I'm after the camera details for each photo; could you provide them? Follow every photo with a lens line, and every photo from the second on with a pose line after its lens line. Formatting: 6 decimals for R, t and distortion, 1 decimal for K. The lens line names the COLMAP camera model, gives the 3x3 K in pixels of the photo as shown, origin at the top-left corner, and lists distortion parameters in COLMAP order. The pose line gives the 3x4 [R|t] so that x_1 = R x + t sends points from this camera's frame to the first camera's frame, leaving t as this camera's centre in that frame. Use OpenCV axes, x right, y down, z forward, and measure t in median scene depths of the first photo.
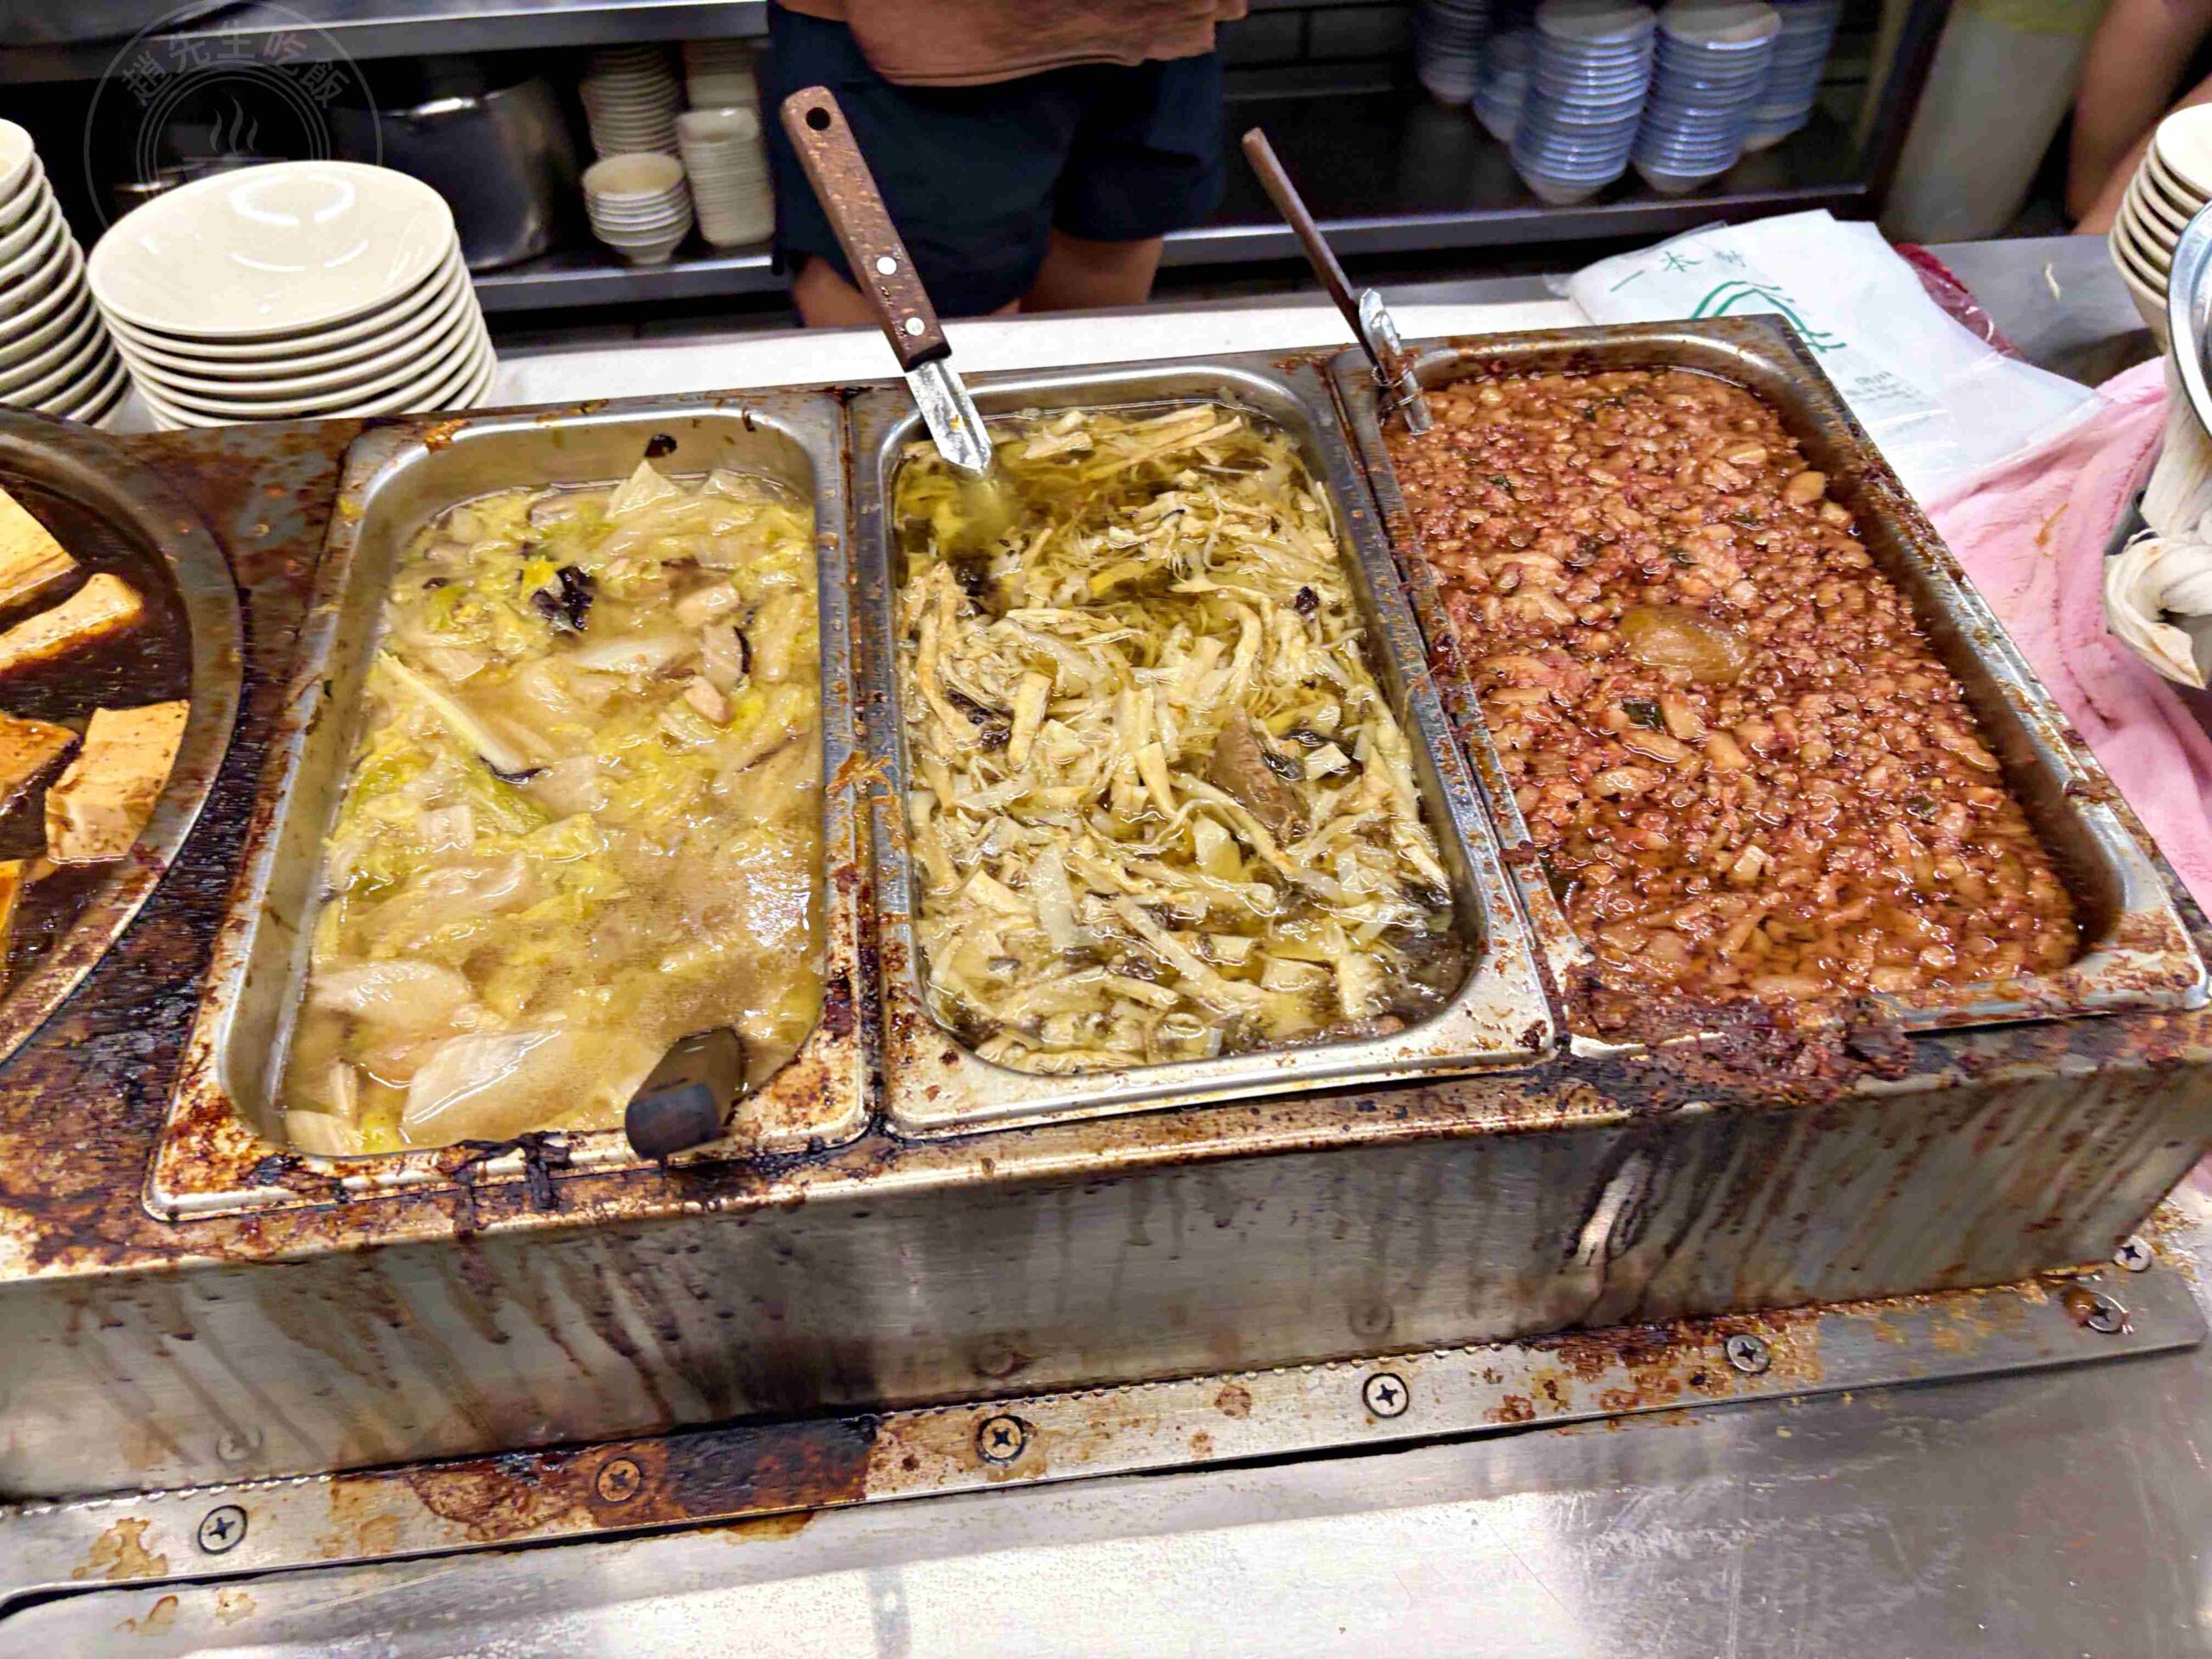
lens RADIAL K [[1660.1, 0, 1106.0], [0, 1660.1, 829.5], [0, 0, 1]] dist [0.039423, -0.002877]
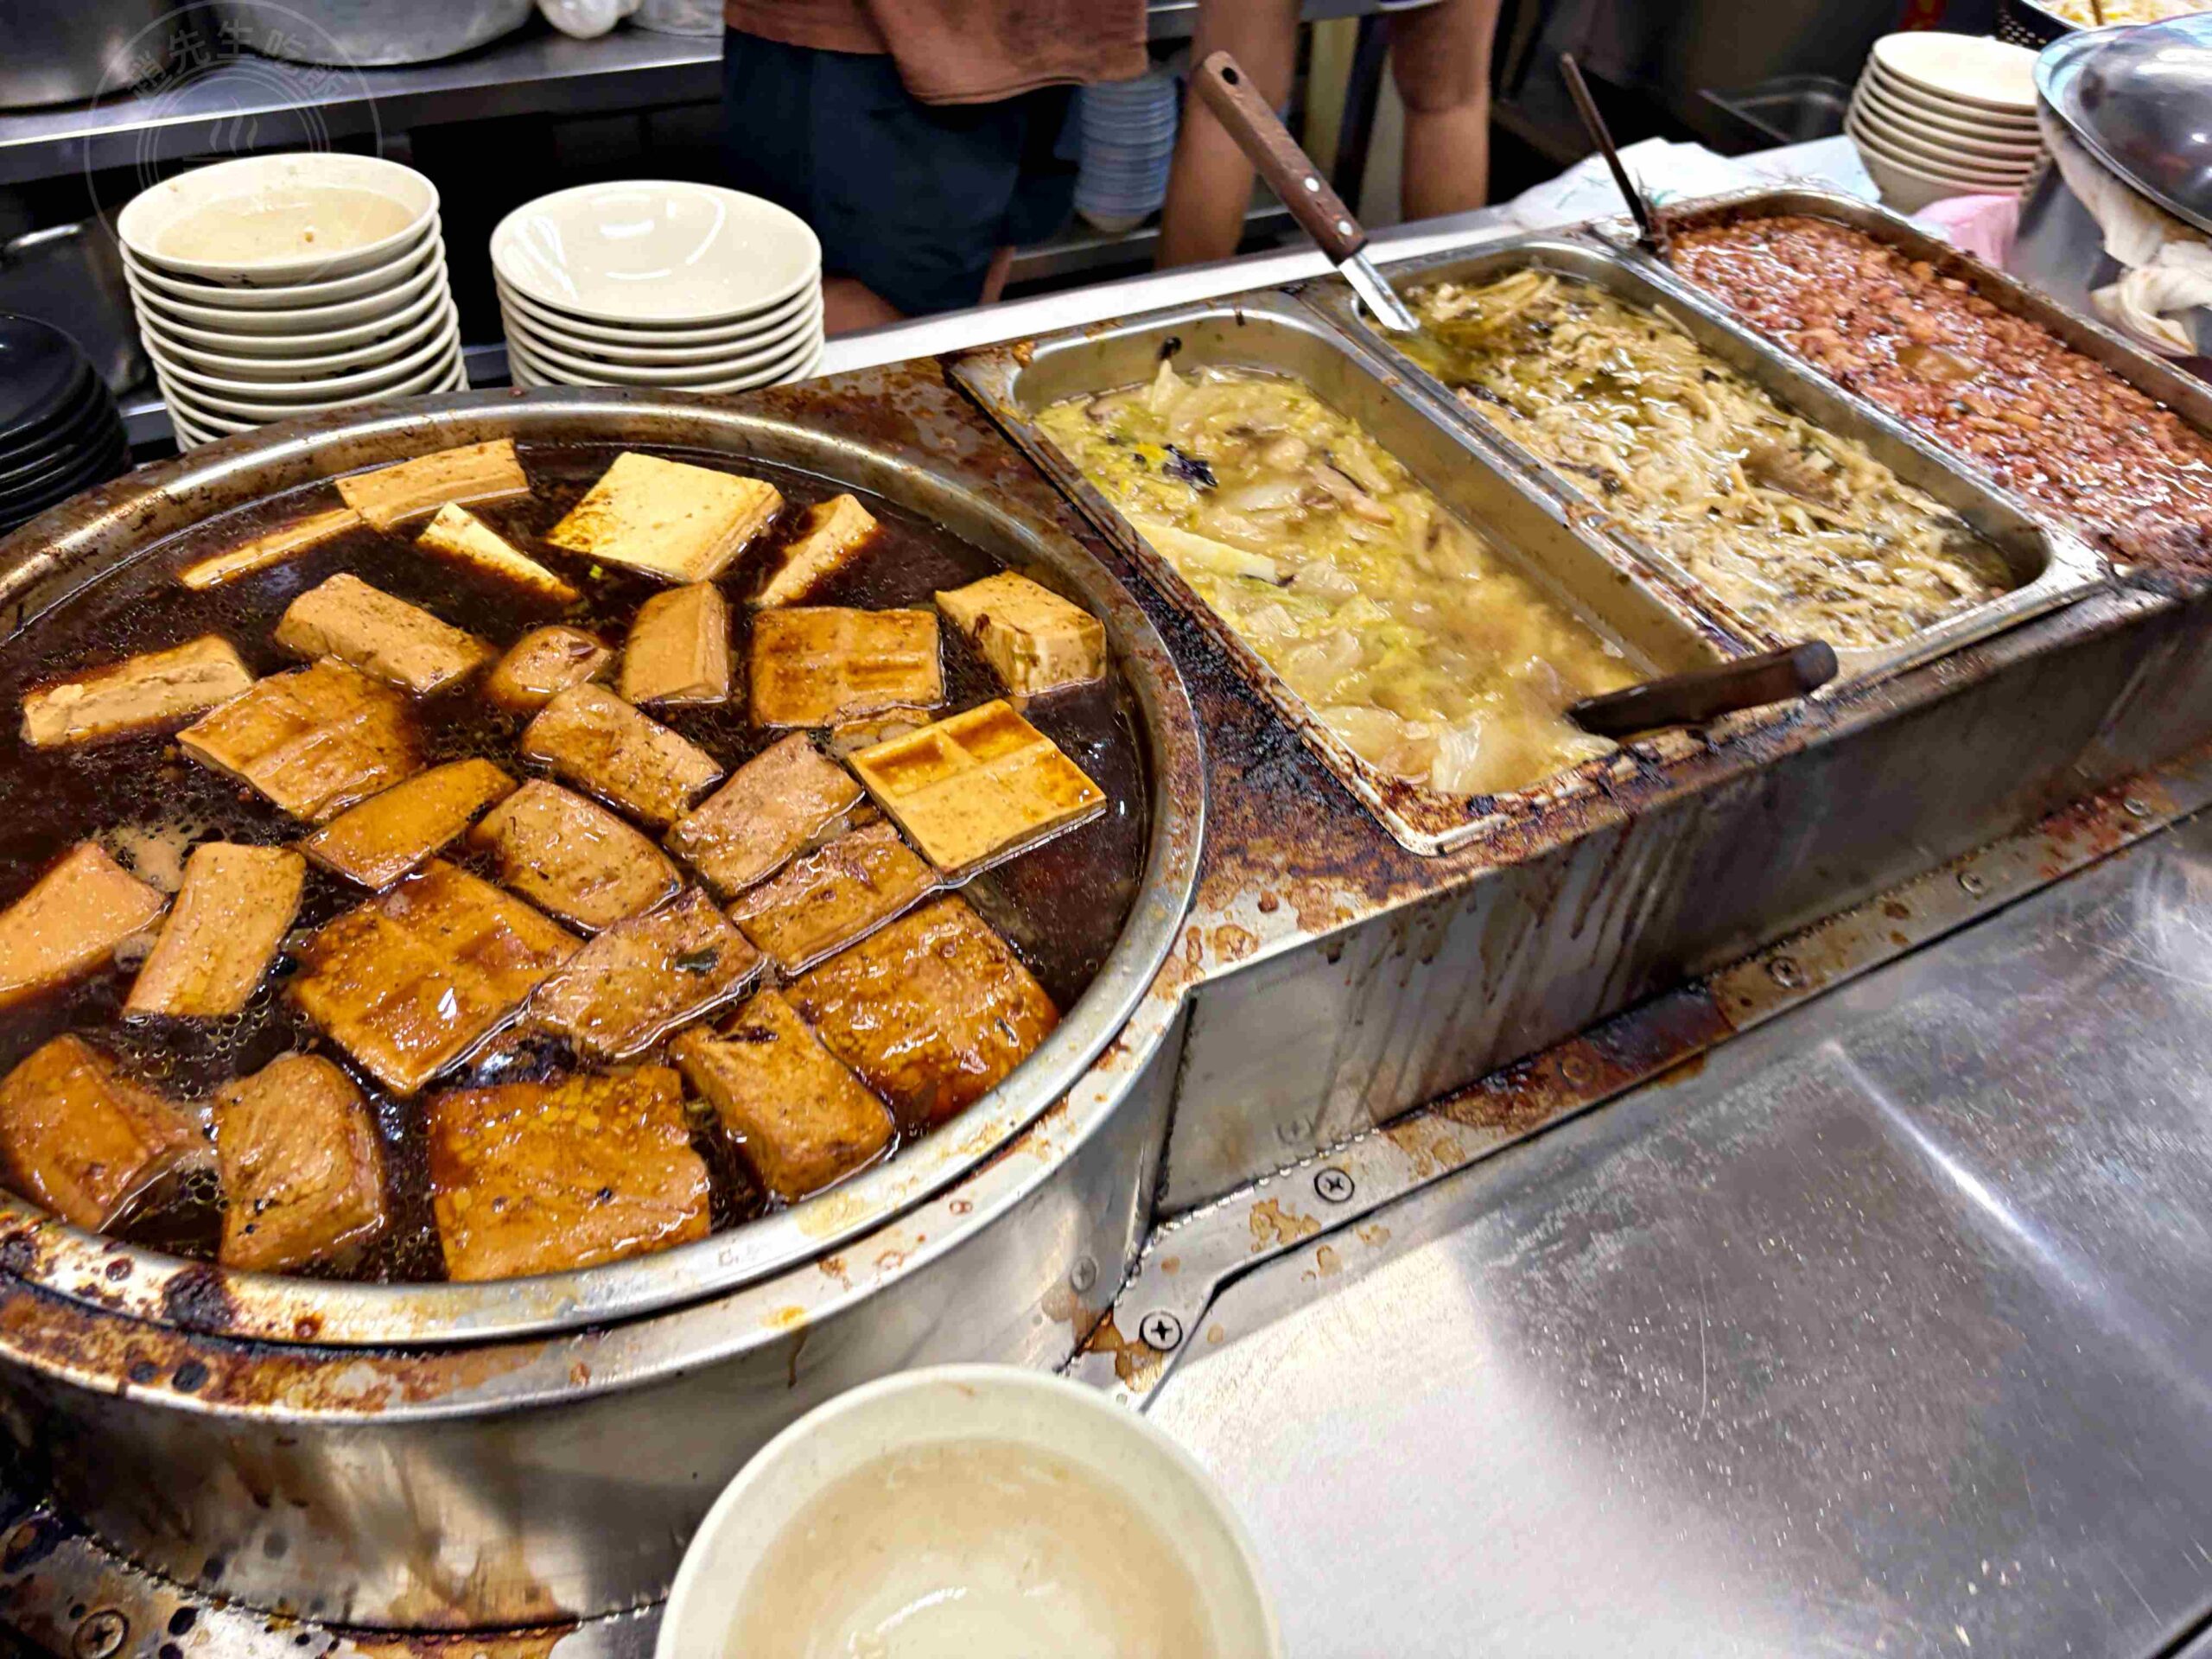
lens RADIAL K [[1676.7, 0, 1106.0], [0, 1676.7, 829.5], [0, 0, 1]] dist [-0.009276, 0.109626]
pose [[0.907217, -0.218191, 0.359654, -0.892365], [0.240074, 0.970610, -0.016740, 0.124791], [-0.345431, 0.101531, 0.932936, -0.077840]]
